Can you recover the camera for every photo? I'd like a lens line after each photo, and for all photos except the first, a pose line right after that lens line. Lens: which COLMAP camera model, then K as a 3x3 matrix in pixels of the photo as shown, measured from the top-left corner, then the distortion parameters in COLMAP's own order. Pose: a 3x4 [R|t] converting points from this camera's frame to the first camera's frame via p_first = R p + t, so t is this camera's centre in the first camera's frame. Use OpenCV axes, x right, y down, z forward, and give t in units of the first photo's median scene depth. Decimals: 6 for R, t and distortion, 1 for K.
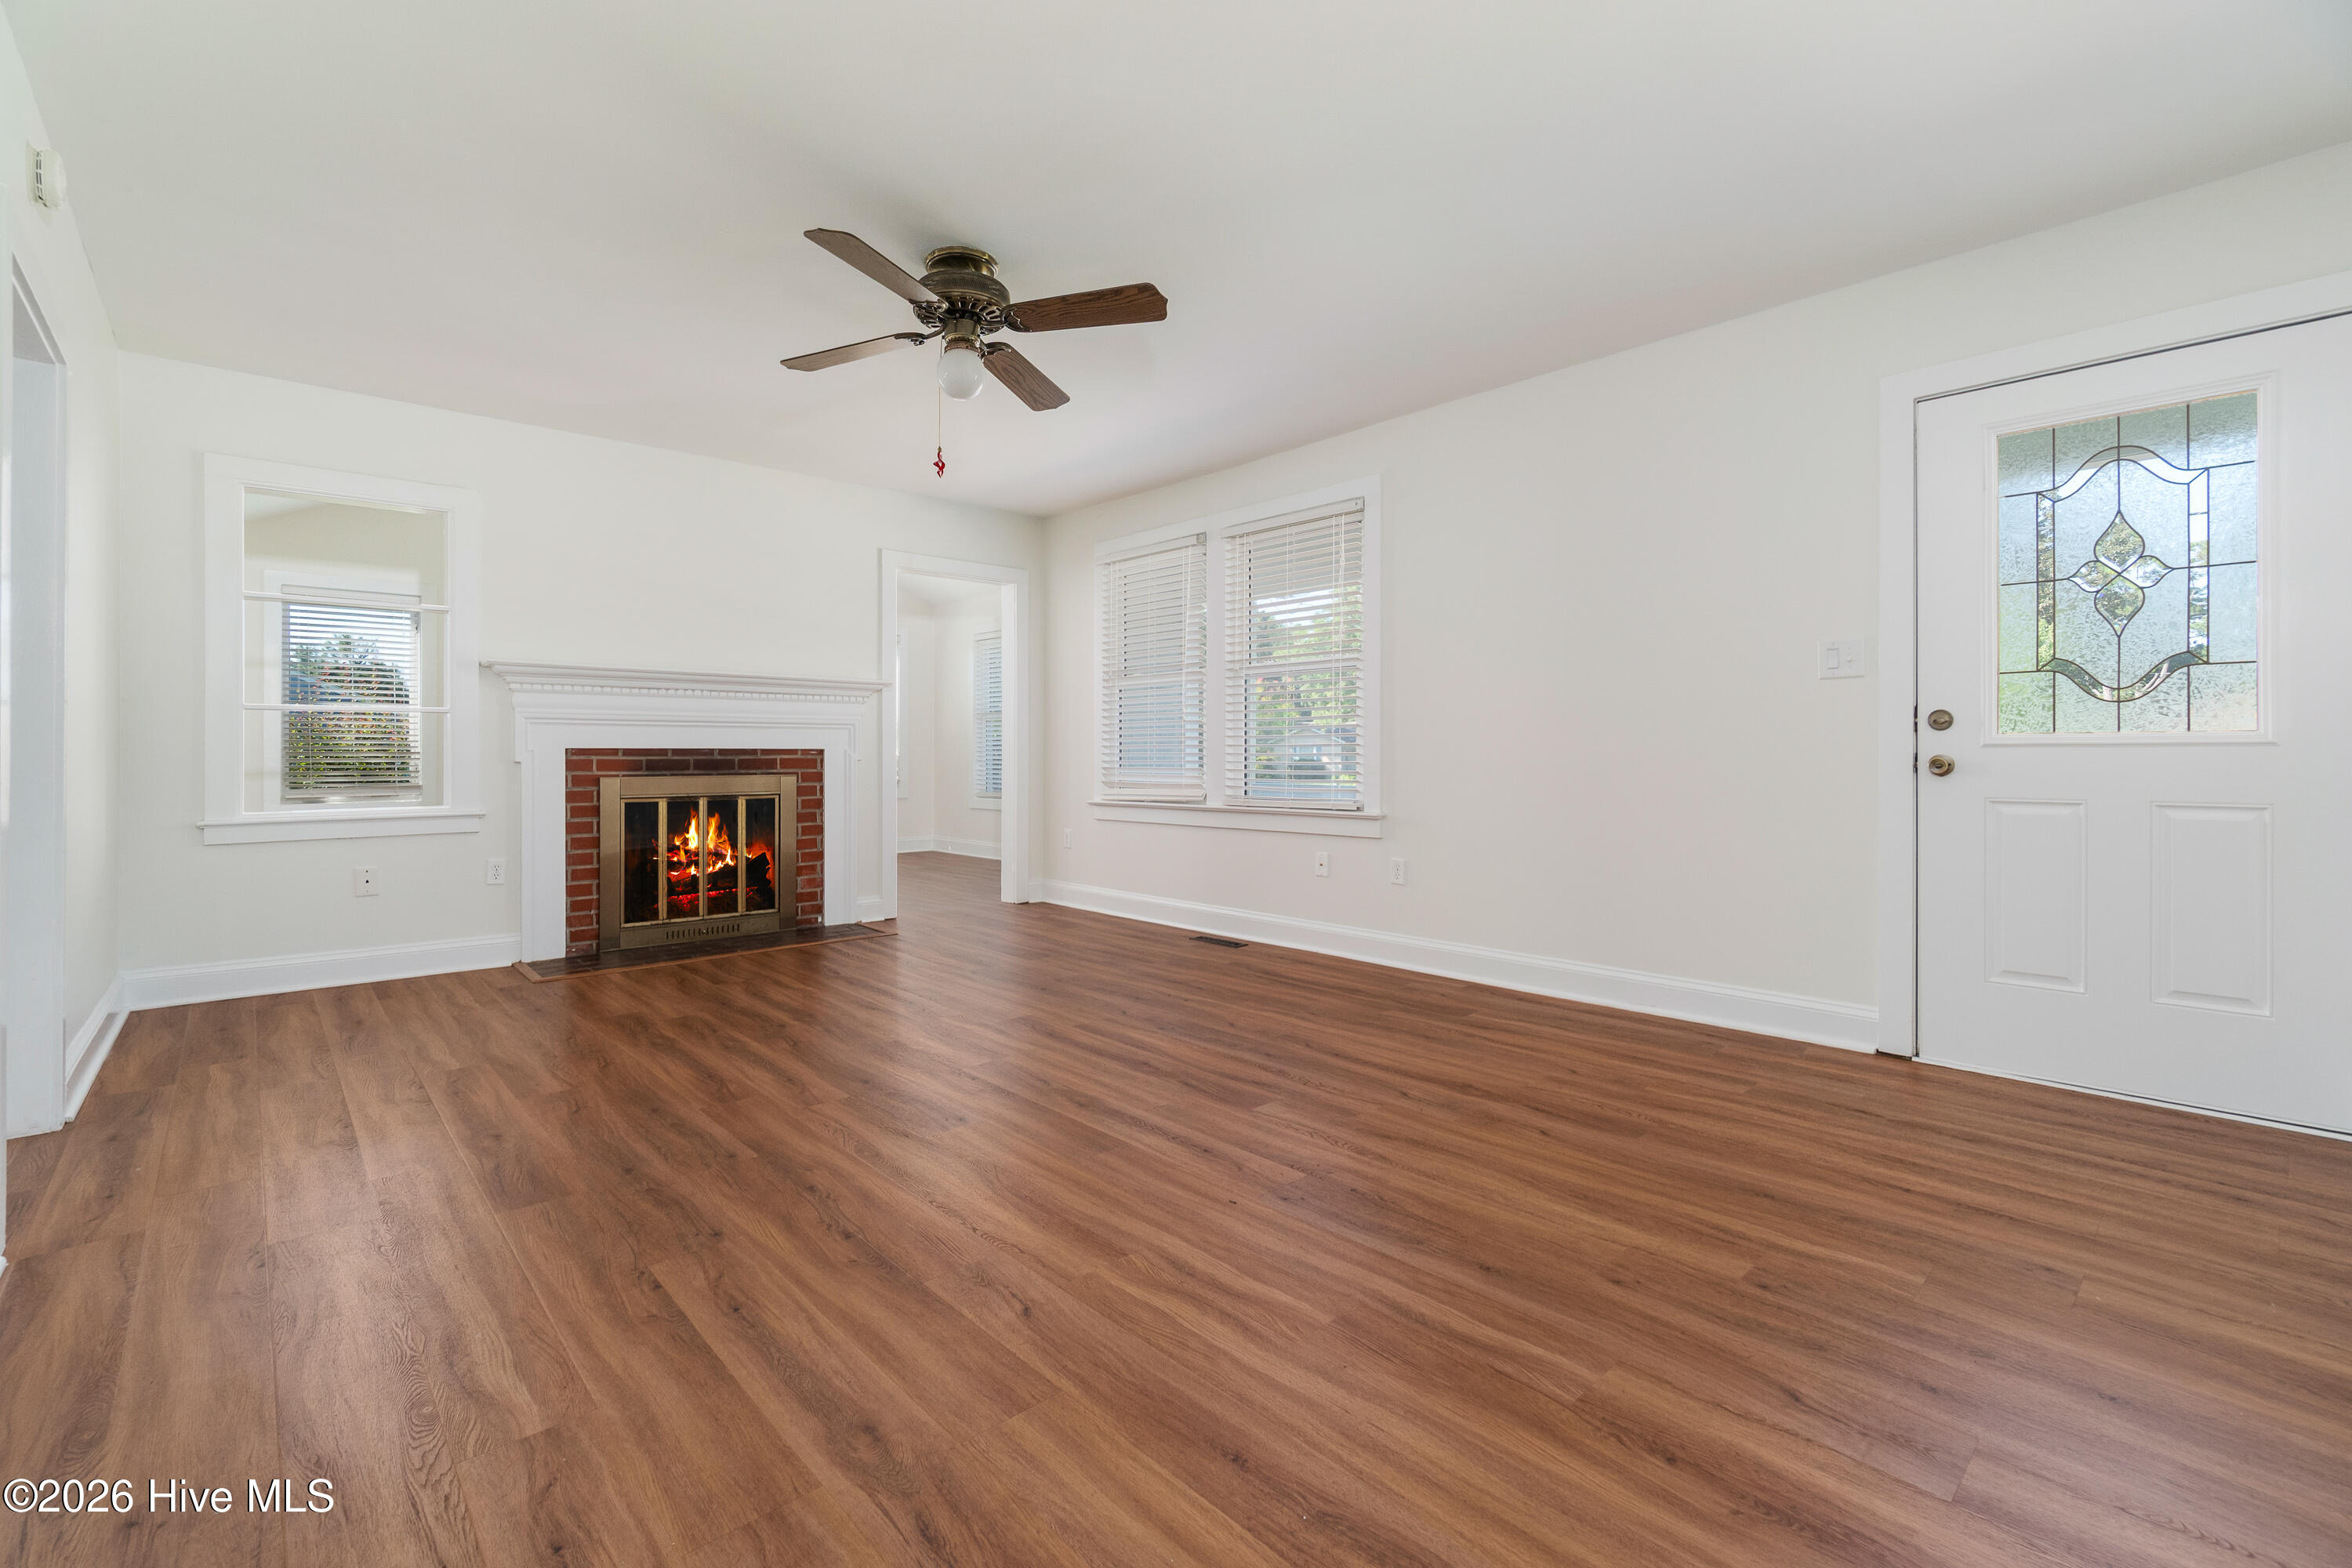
lens RADIAL K [[1038.4, 0, 1168.7], [0, 1038.4, 759.9], [0, 0, 1]] dist [-0.005568, 0.000530]
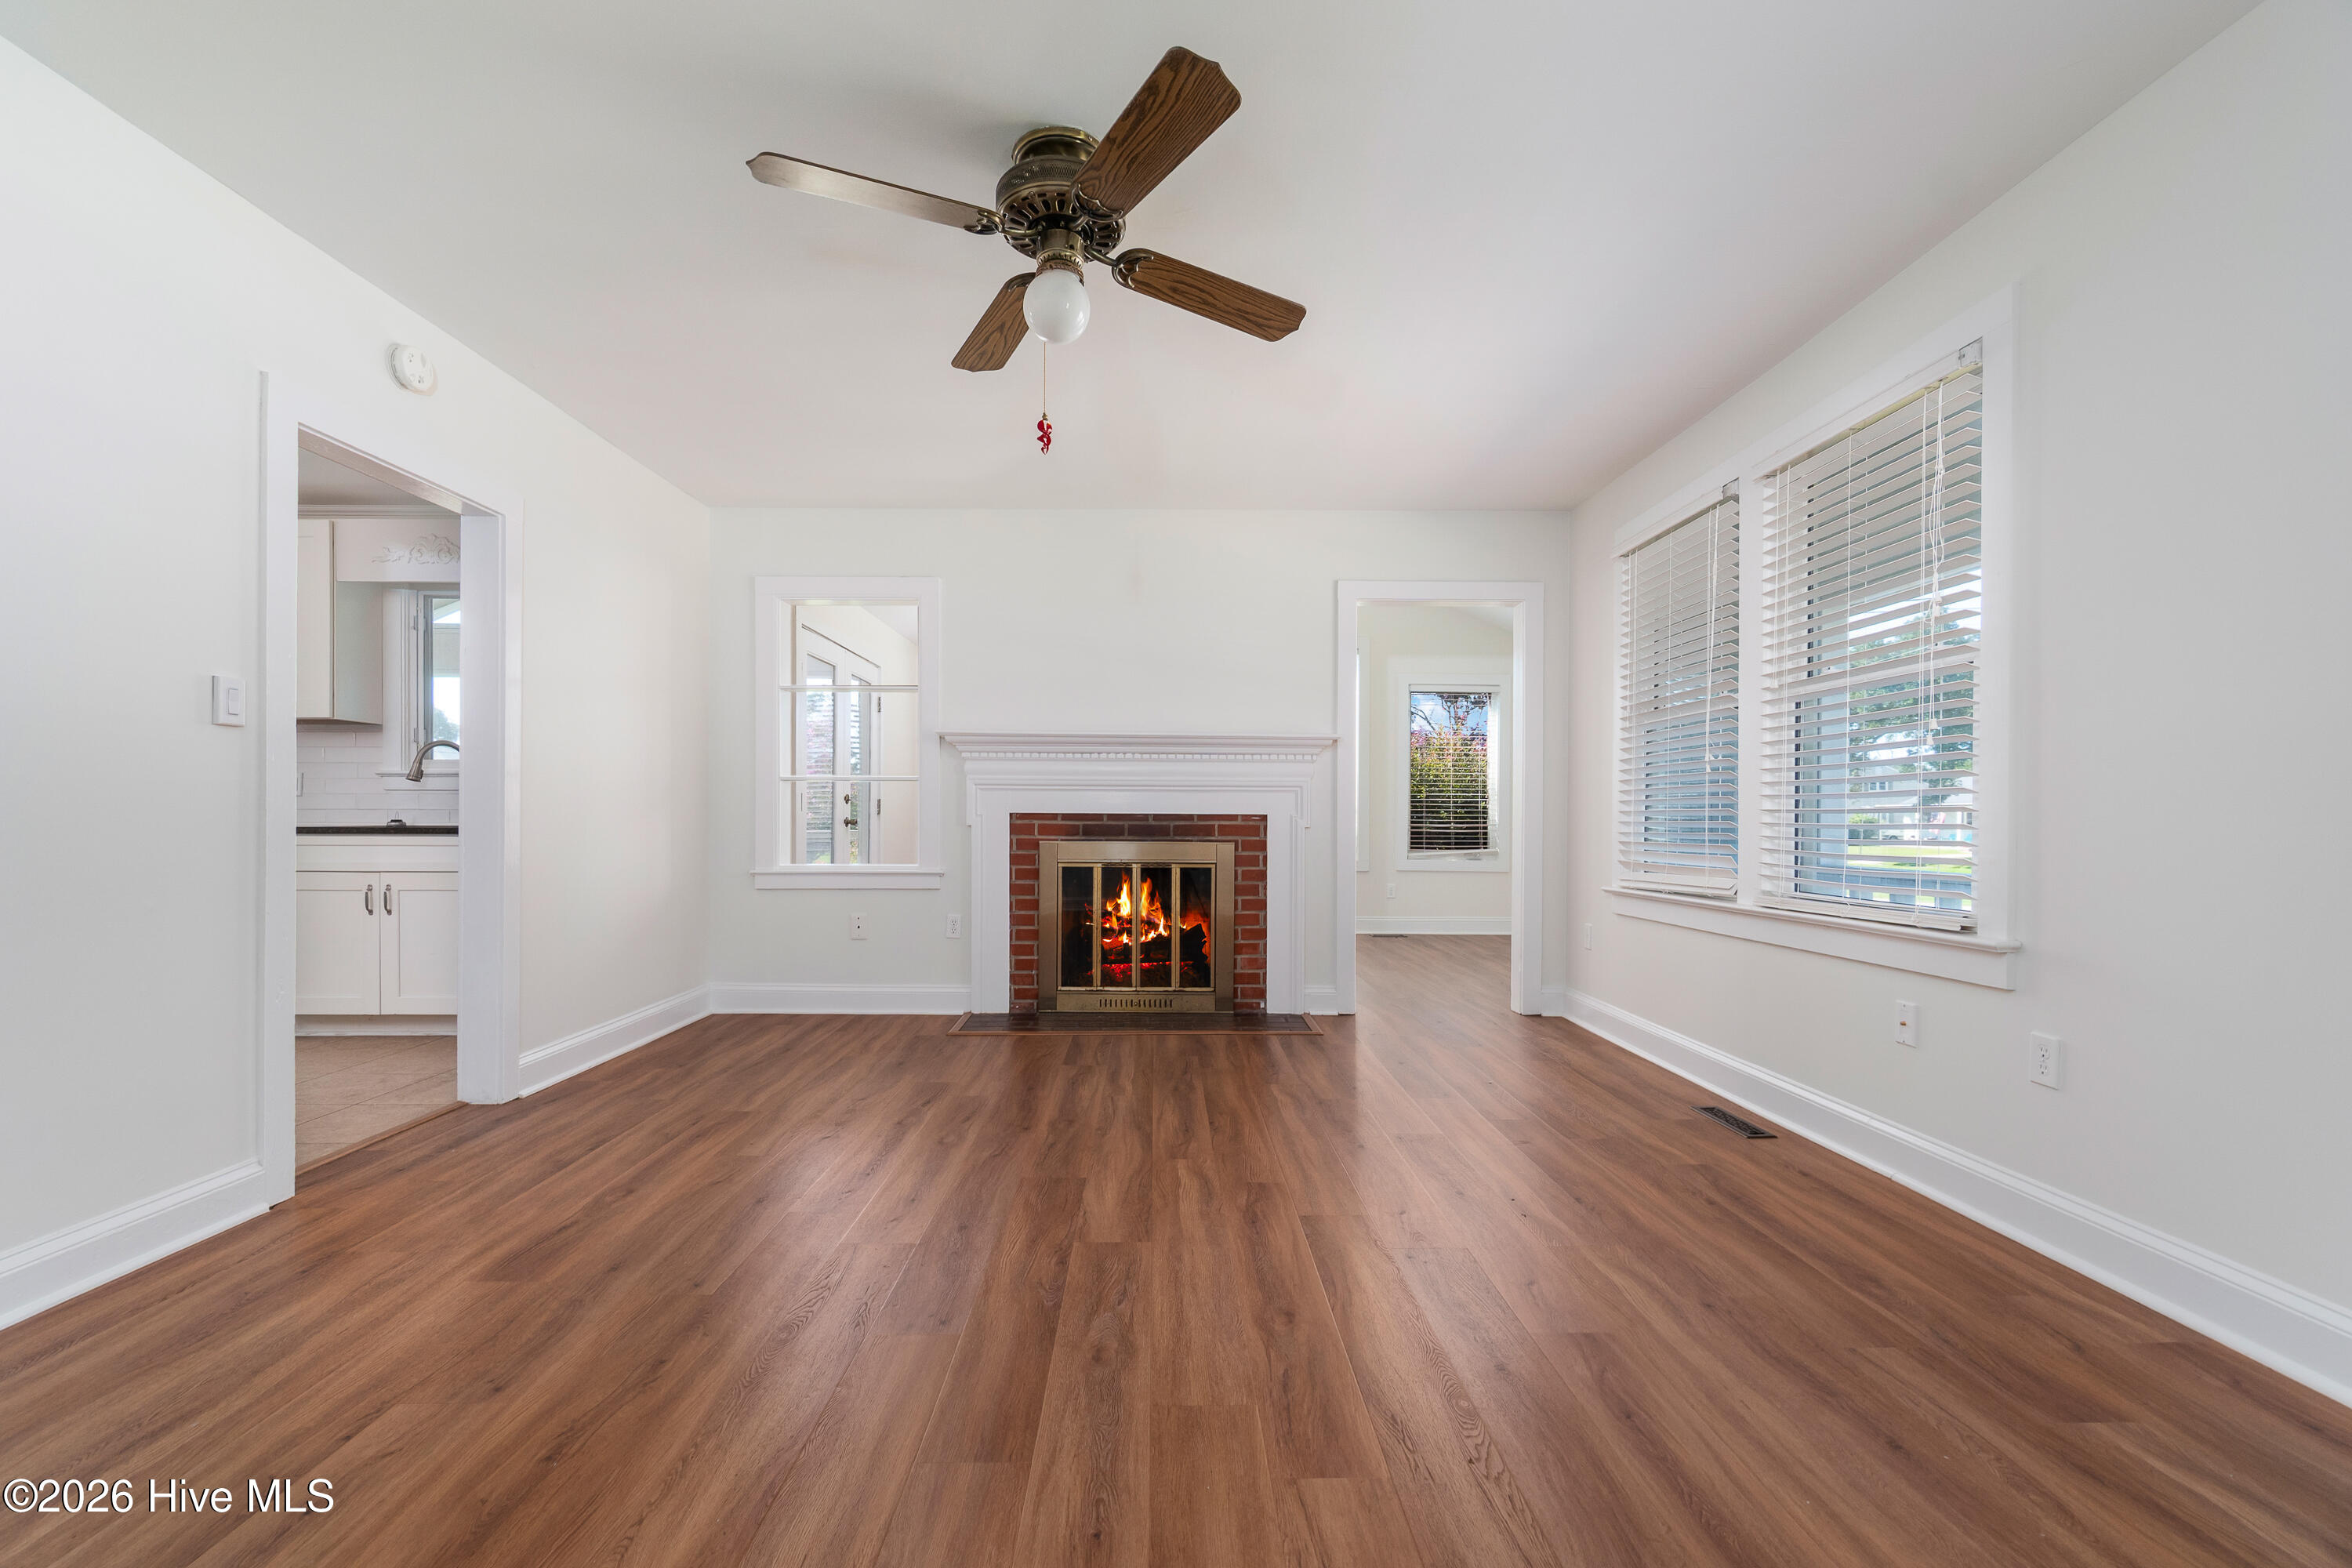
lens RADIAL K [[1038.4, 0, 1150.5], [0, 1038.4, 827.3], [0, 0, 1]] dist [-0.005568, 0.000530]
pose [[0.742164, 0.012120, -0.670109, 0.209414], [-0.011154, 0.999921, 0.005731, -0.003660], [0.670126, 0.003220, 0.742241, 0.297188]]
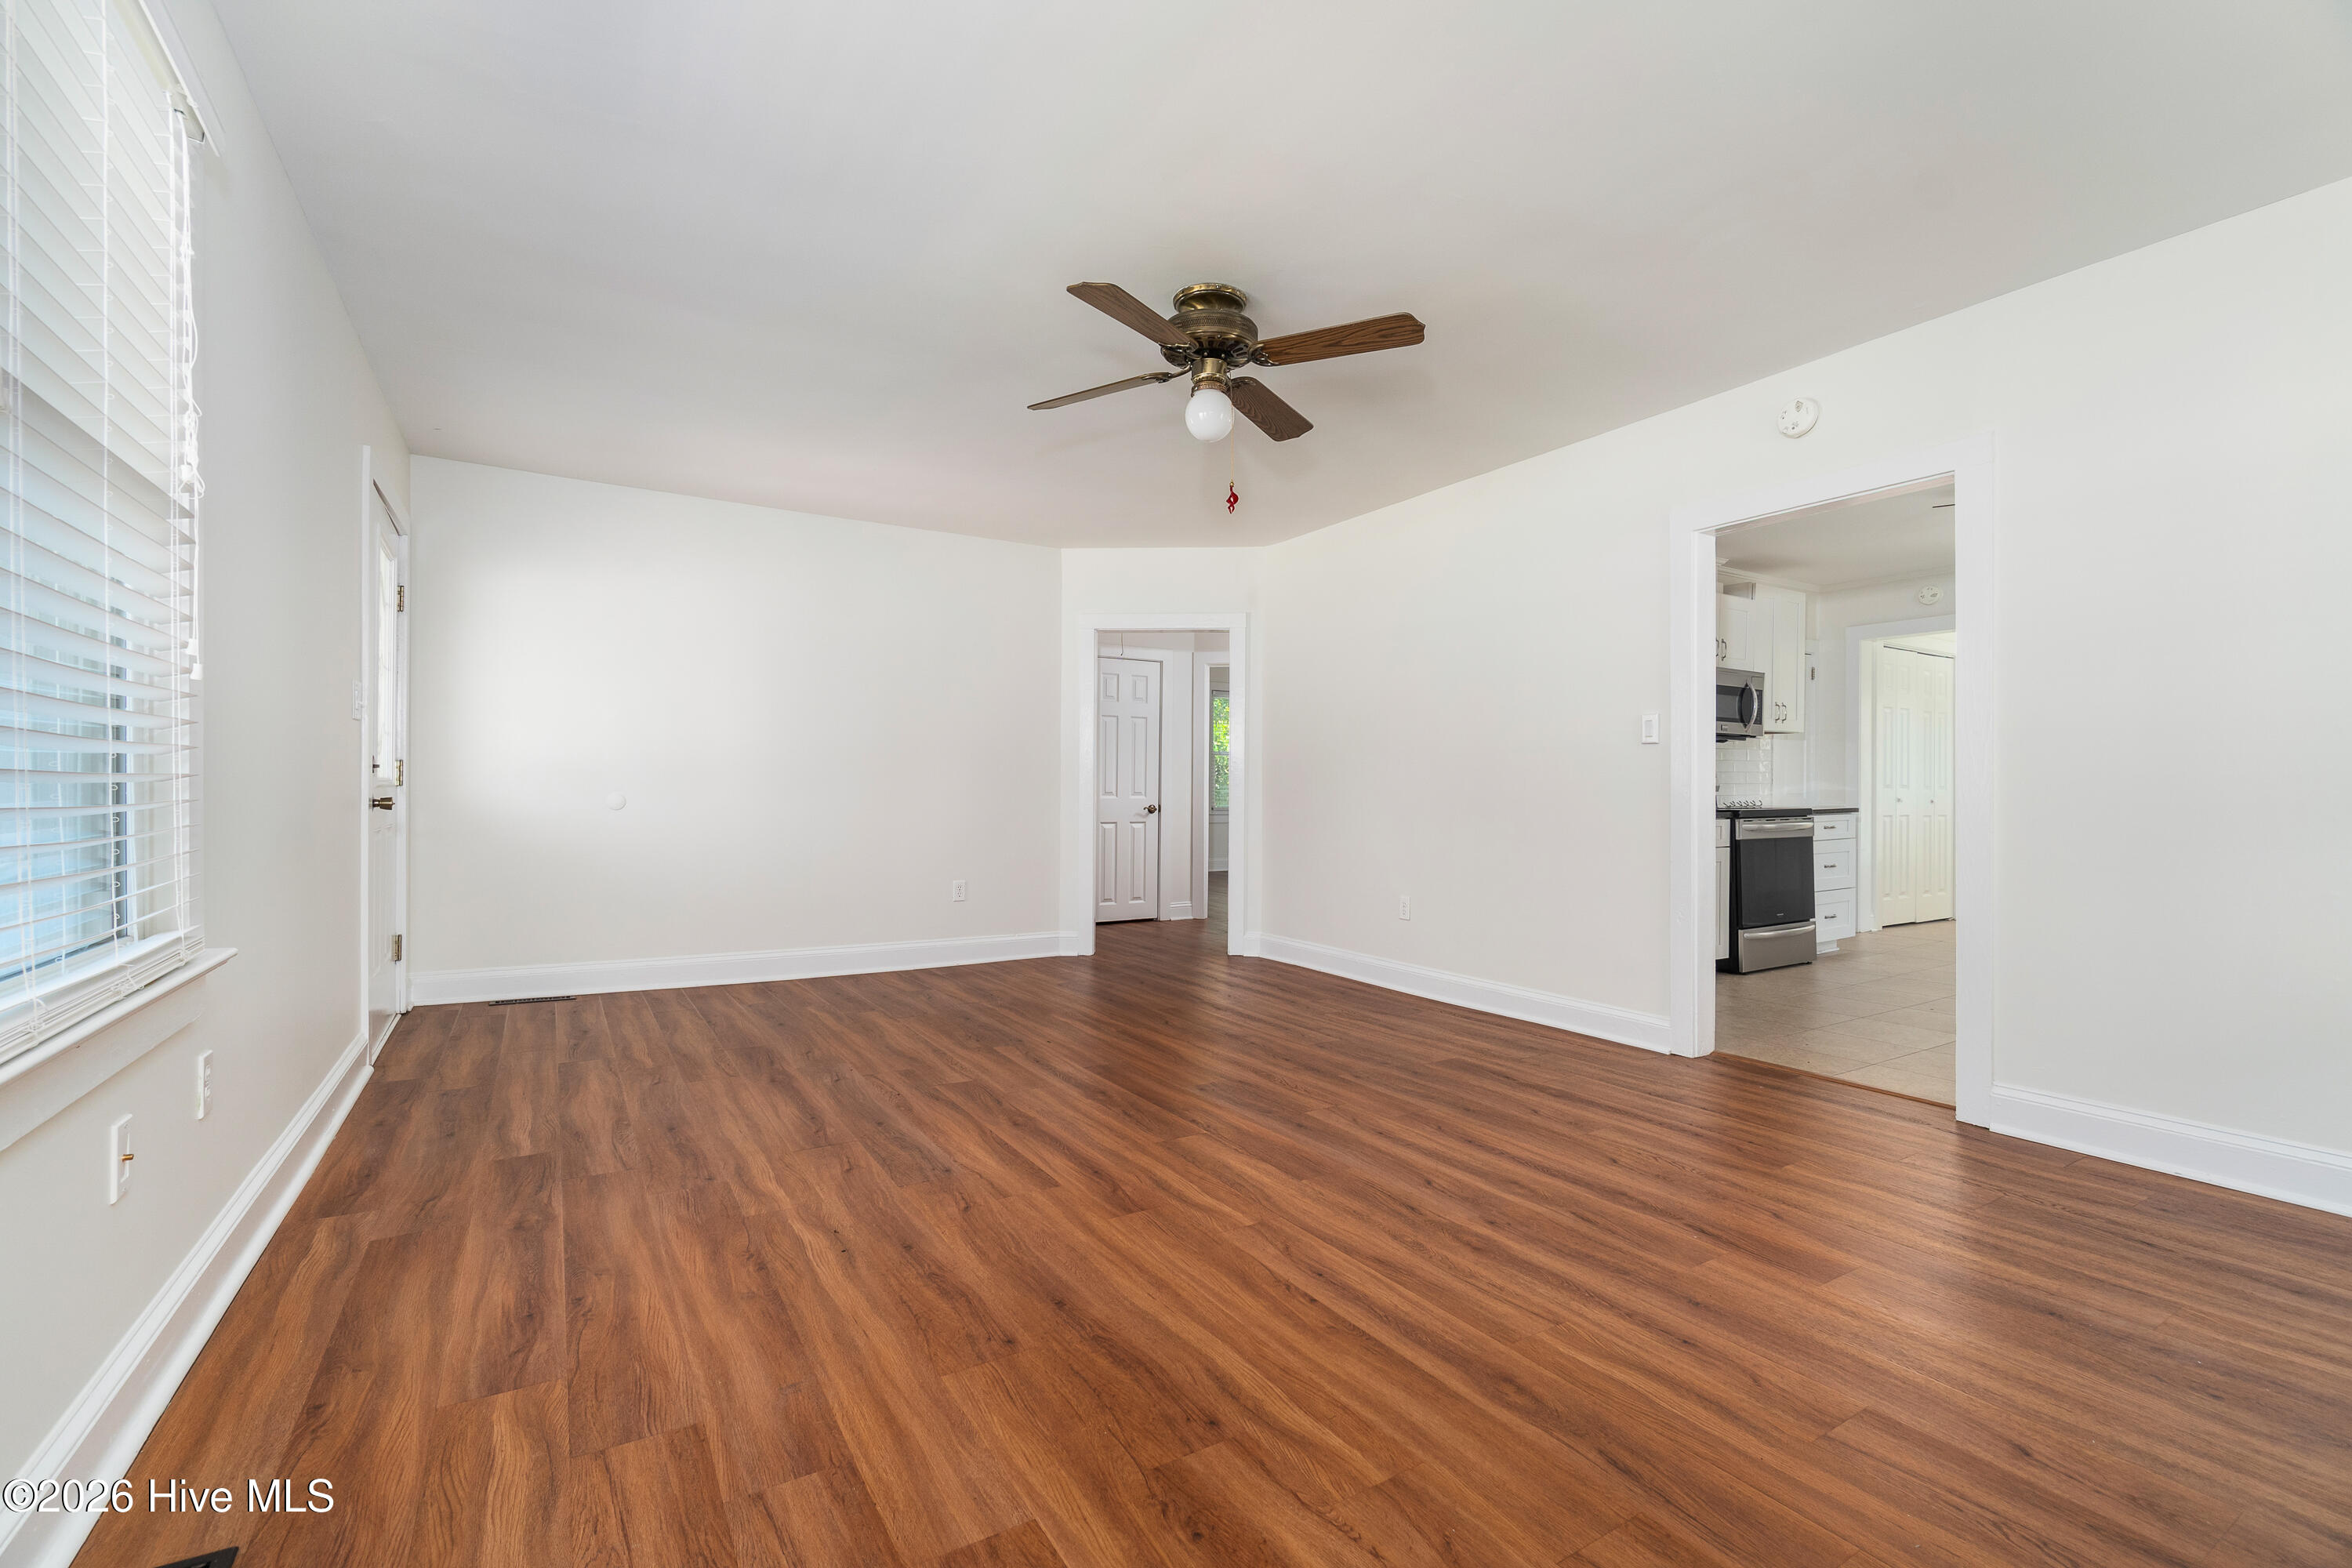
lens RADIAL K [[1038.4, 0, 1172.3], [0, 1038.4, 790.6], [0, 0, 1]] dist [-0.005568, 0.000530]
pose [[-0.982663, -0.003639, 0.185366, -0.211684], [-0.002354, 0.999972, 0.007150, -0.012051], [-0.185387, 0.006589, -0.982643, 1.194942]]
